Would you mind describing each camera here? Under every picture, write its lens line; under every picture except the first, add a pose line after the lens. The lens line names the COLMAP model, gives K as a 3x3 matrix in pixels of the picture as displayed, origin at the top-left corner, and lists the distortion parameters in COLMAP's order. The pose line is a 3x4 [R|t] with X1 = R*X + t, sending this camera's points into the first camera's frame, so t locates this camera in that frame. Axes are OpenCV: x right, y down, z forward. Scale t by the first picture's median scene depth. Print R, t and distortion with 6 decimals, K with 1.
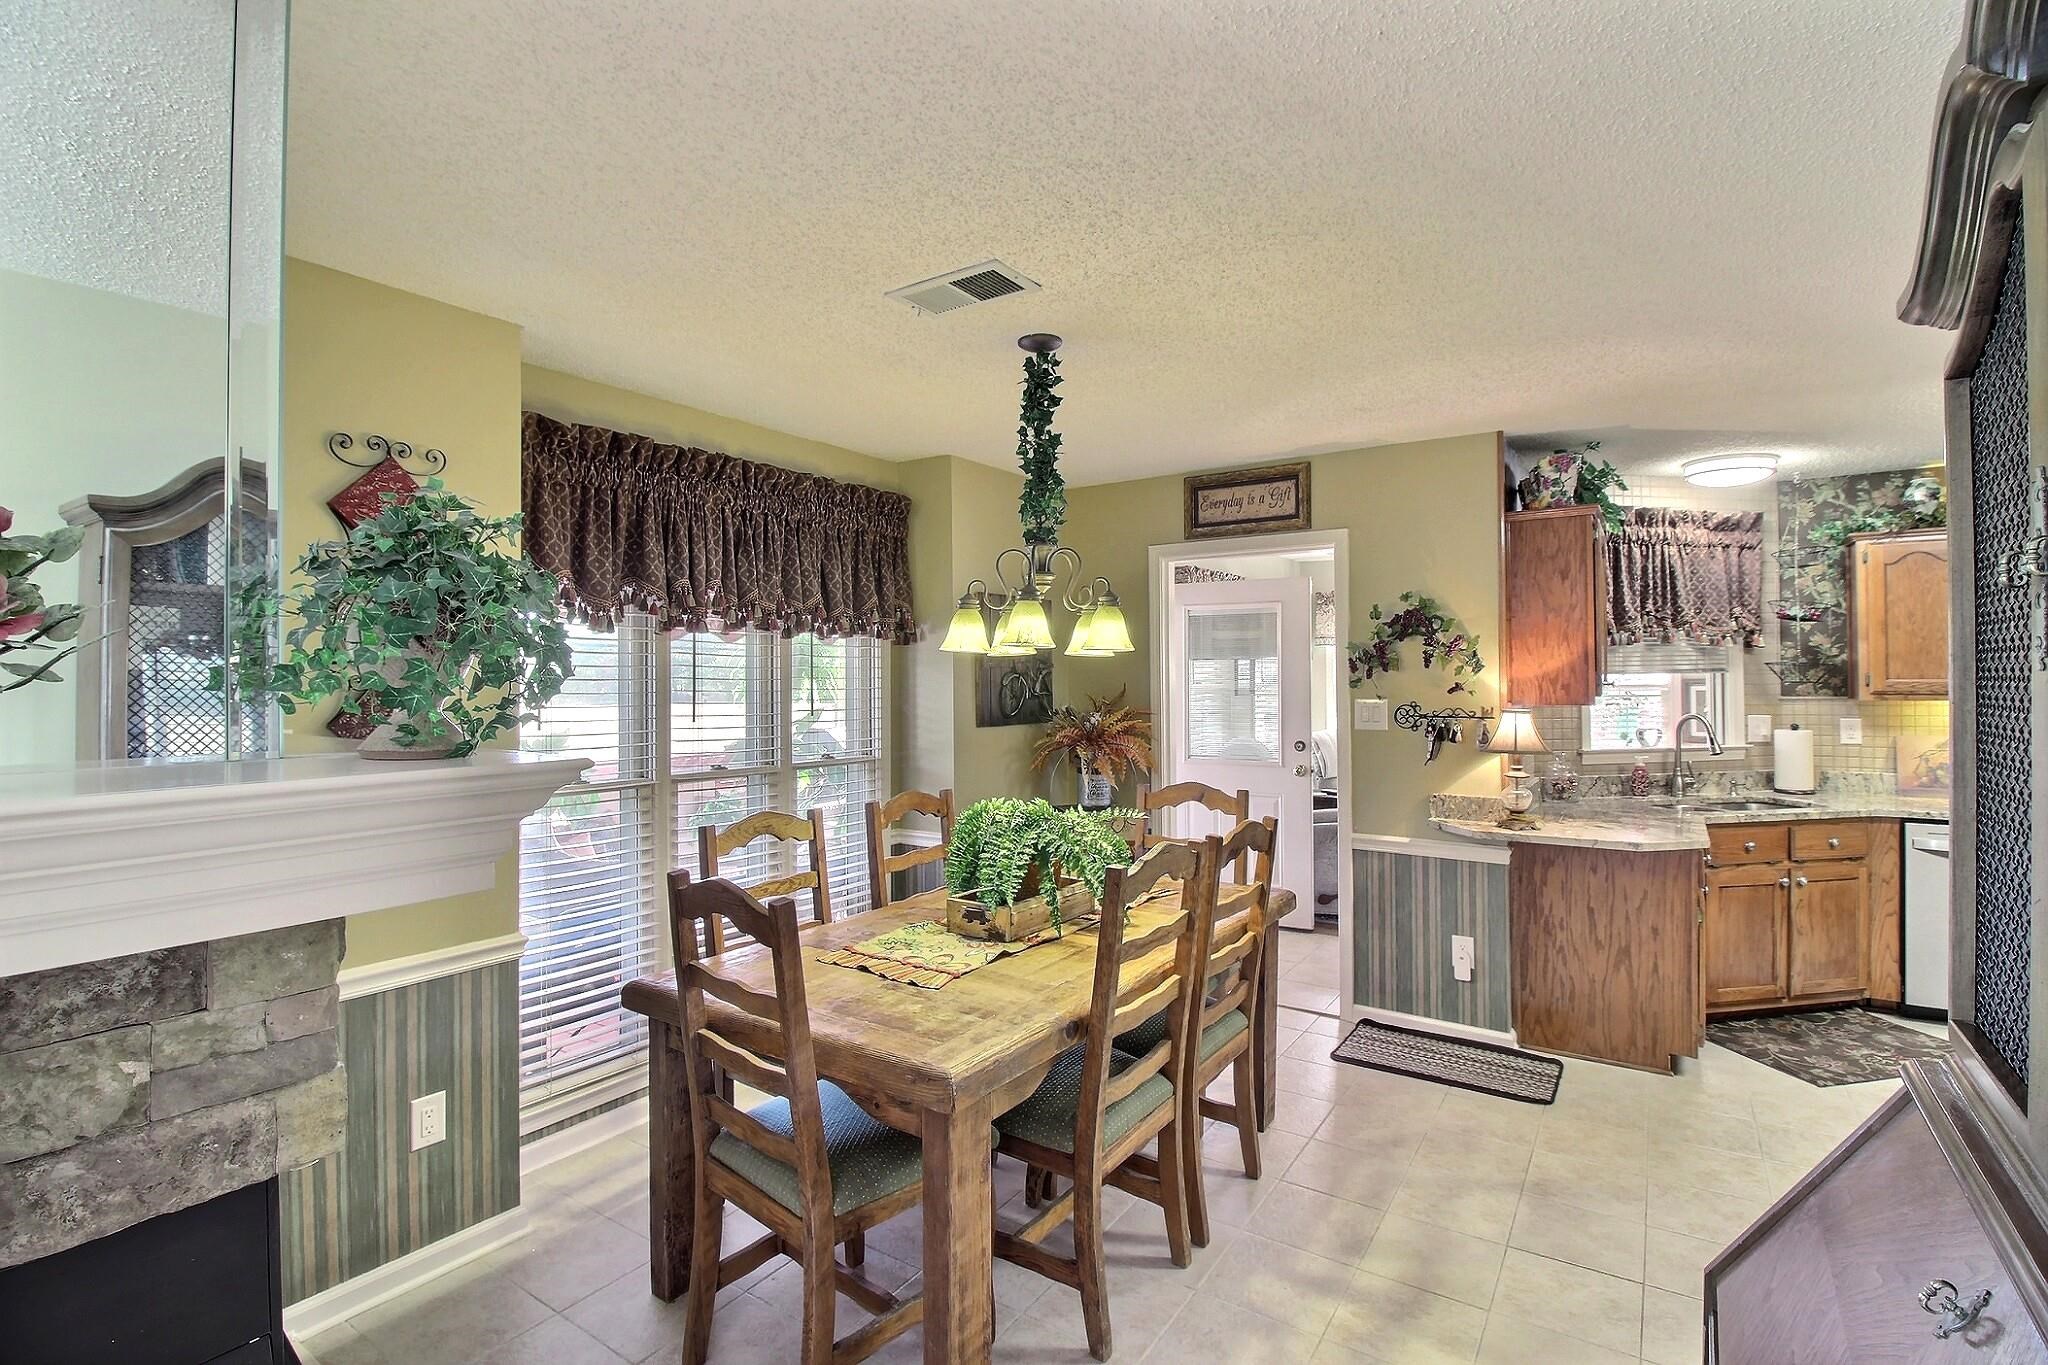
lens RADIAL K [[957.3, 0, 1013.8], [0, 957.3, 672.4], [0, 0, 1]] dist [-0.022007, -0.002157]
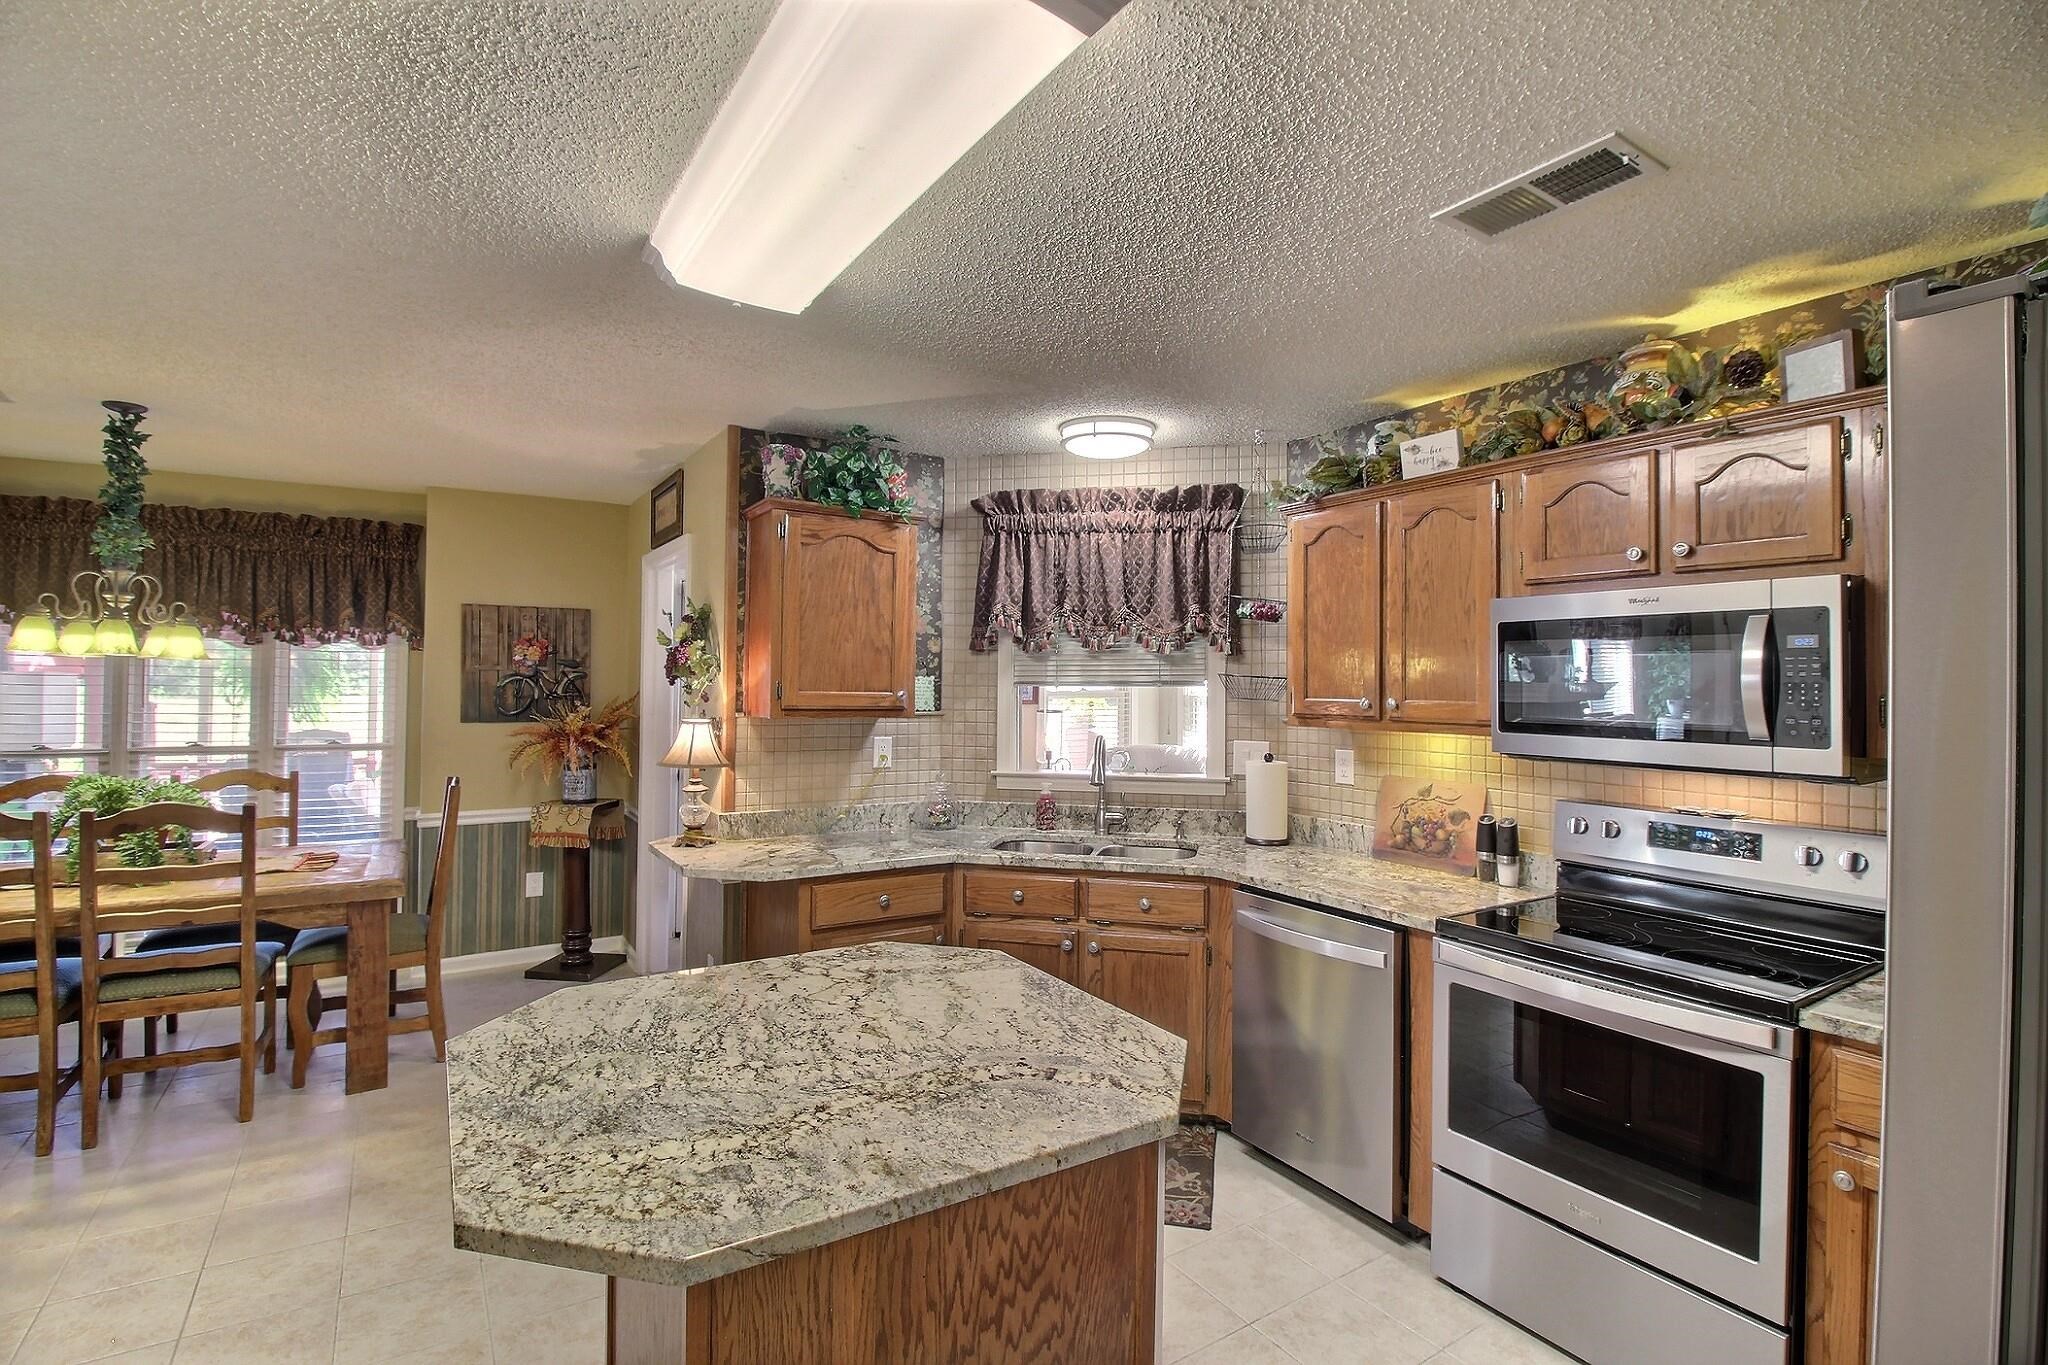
lens RADIAL K [[957.3, 0, 1025.3], [0, 957.3, 665.8], [0, 0, 1]] dist [-0.022007, -0.002157]
pose [[0.924493, 0.009650, -0.381077, 1.025234], [-0.012825, 0.999901, -0.005794, -0.011536], [0.380983, 0.010244, 0.924525, 0.212925]]
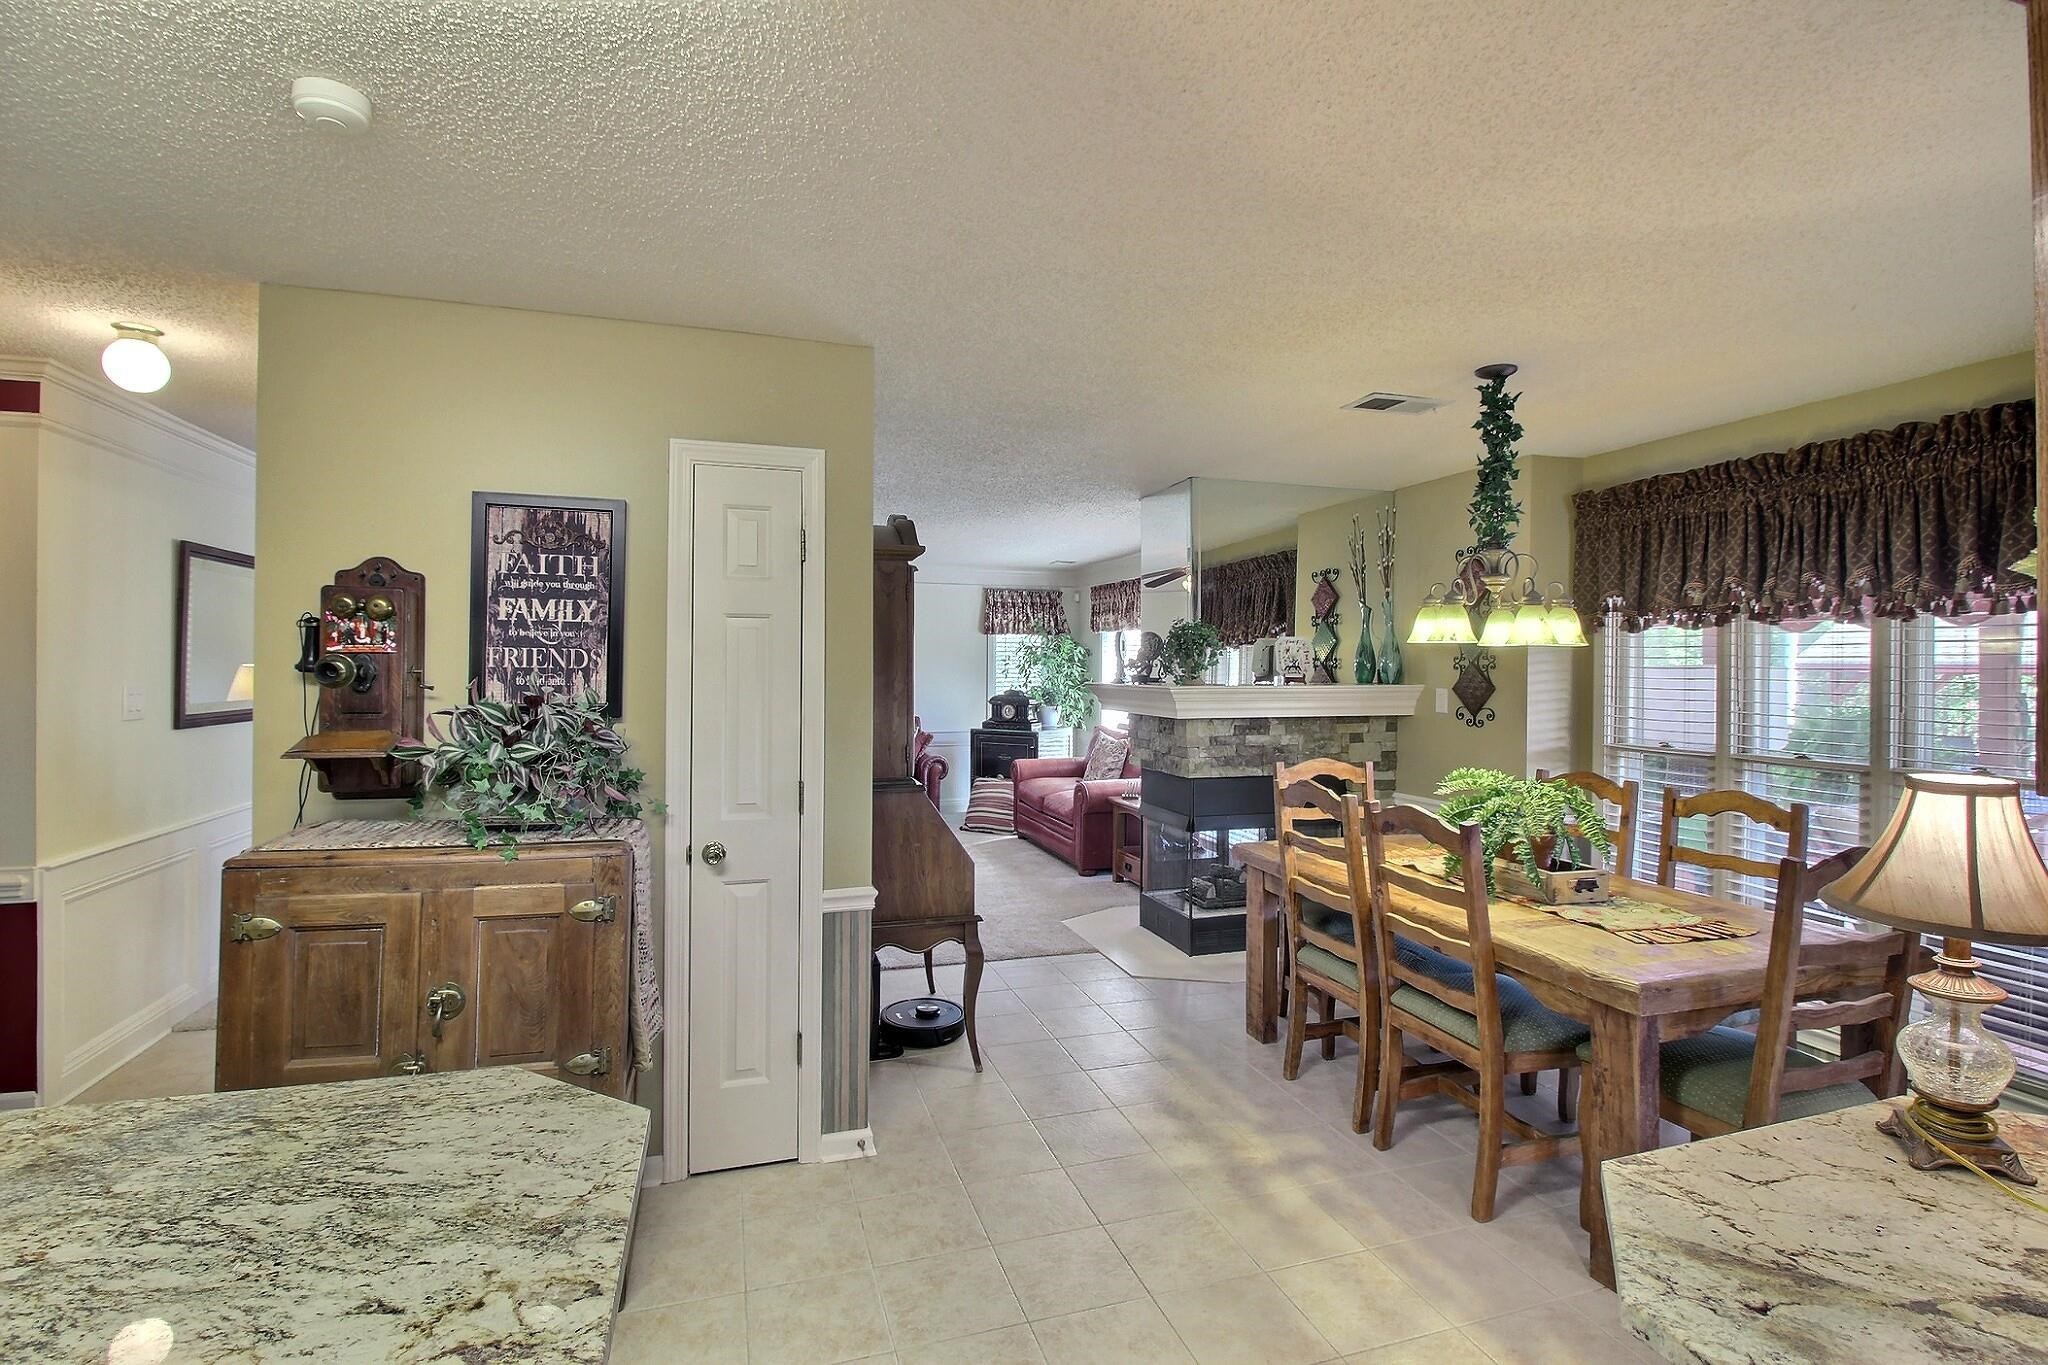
lens RADIAL K [[957.3, 0, 1021.9], [0, 957.3, 666.1], [0, 0, 1]] dist [-0.022007, -0.002157]
pose [[-0.611520, 0.001366, -0.791228, 0.823865], [0.006612, 0.999972, -0.003384, 0.002618], [0.791202, -0.007301, -0.611512, 0.805634]]
